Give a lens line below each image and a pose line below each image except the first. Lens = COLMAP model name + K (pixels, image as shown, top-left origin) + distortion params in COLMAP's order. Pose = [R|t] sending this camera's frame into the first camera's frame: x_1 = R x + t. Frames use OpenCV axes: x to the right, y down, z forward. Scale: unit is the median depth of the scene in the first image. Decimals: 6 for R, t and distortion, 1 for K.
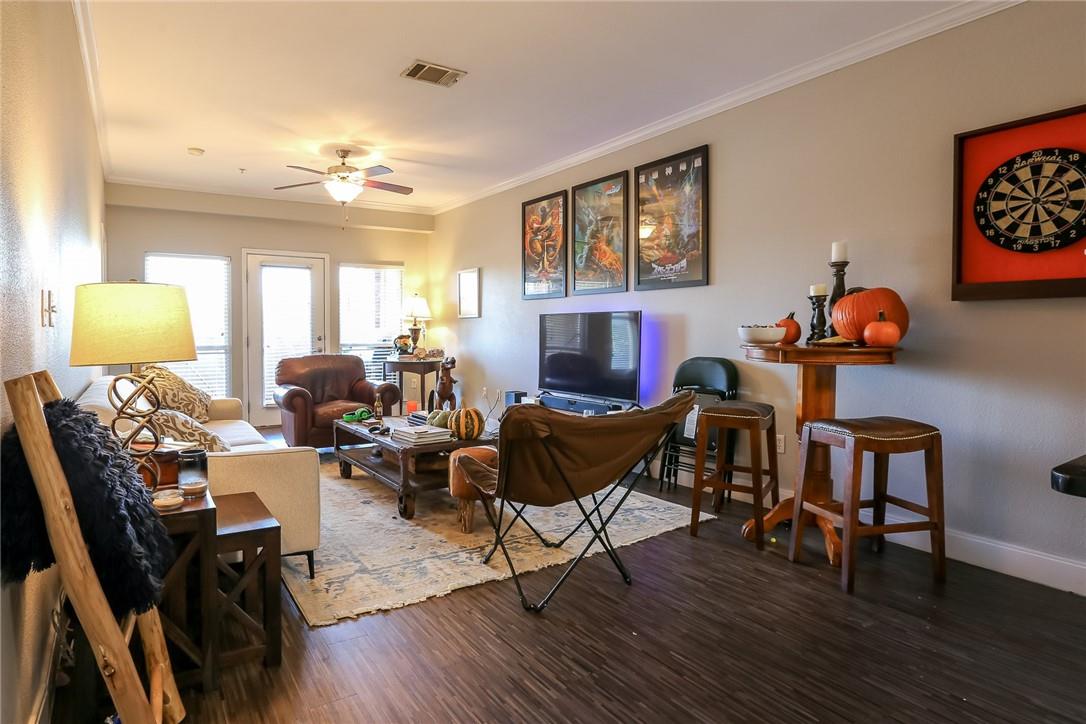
lens RADIAL K [[655.1, 0, 550.6], [0, 655.1, 344.4], [0, 0, 1]] dist [-0.004203, -0.000171]
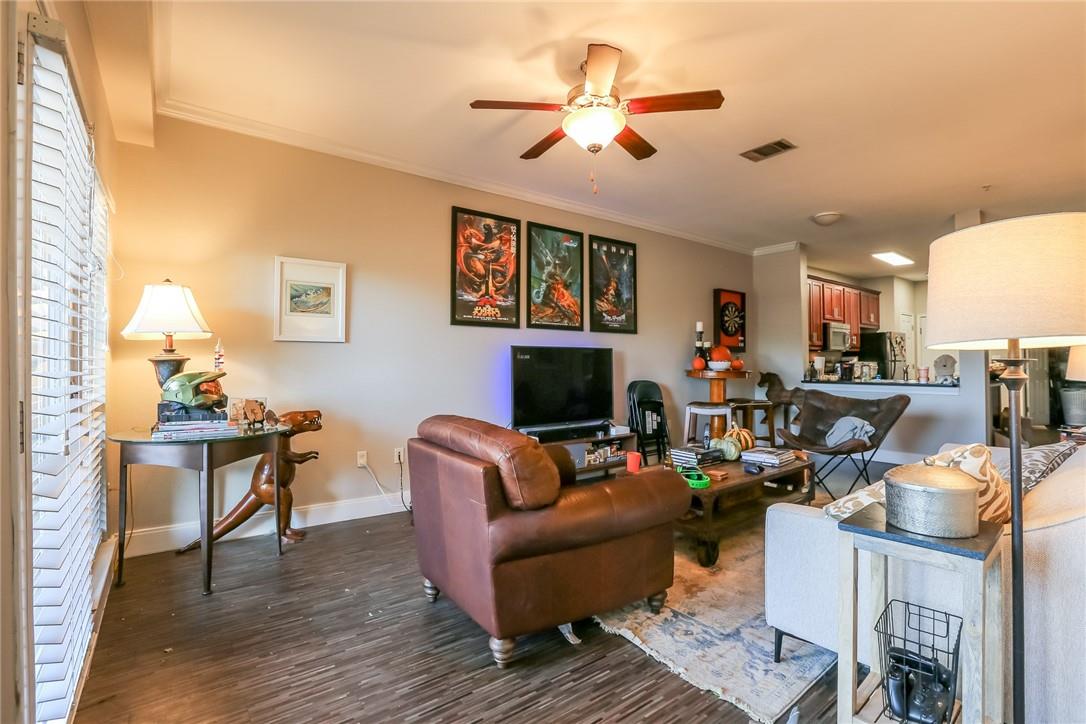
lens RADIAL K [[498.7, 0, 536.7], [0, 498.7, 352.5], [0, 0, 1]] dist [-0.026990, 0.001793]
pose [[-0.061308, 0.017560, 0.997964, -0.738364], [0.017919, 0.999703, -0.016490, -0.024772], [-0.997958, 0.016872, -0.061605, 1.045283]]
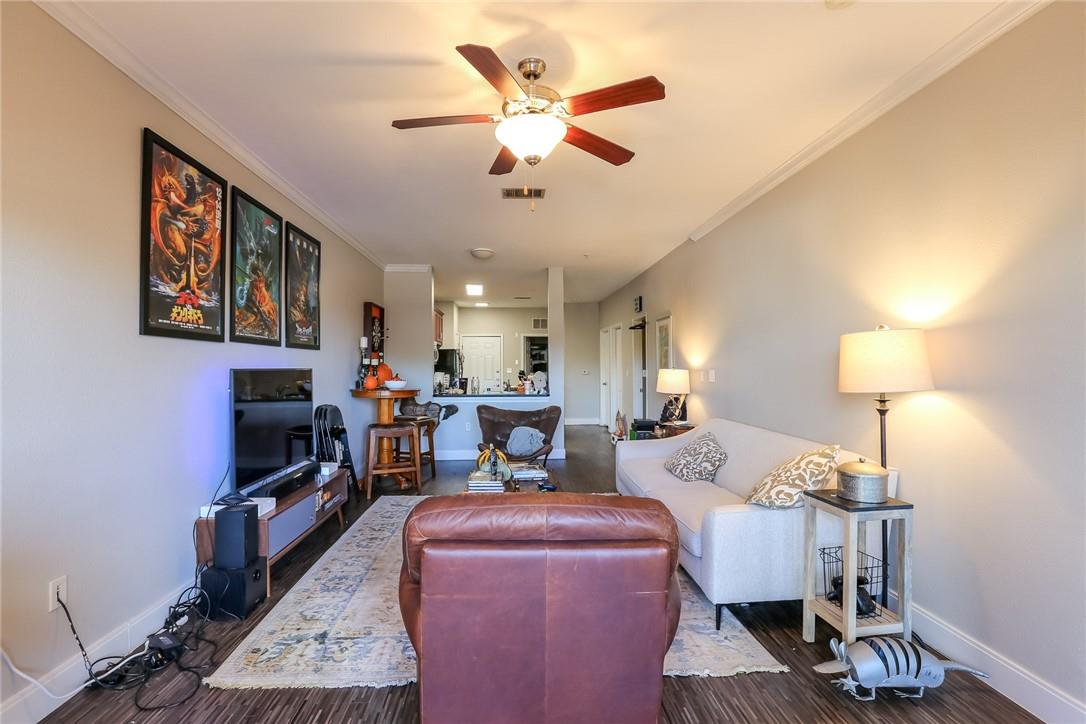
lens RADIAL K [[498.7, 0, 548.3], [0, 498.7, 367.9], [0, 0, 1]] dist [-0.026990, 0.001793]
pose [[-0.860091, -0.001065, 0.510140, -0.522632], [0.008448, 0.999831, 0.016332, -0.053784], [-0.510071, 0.018356, -0.859936, 1.290376]]
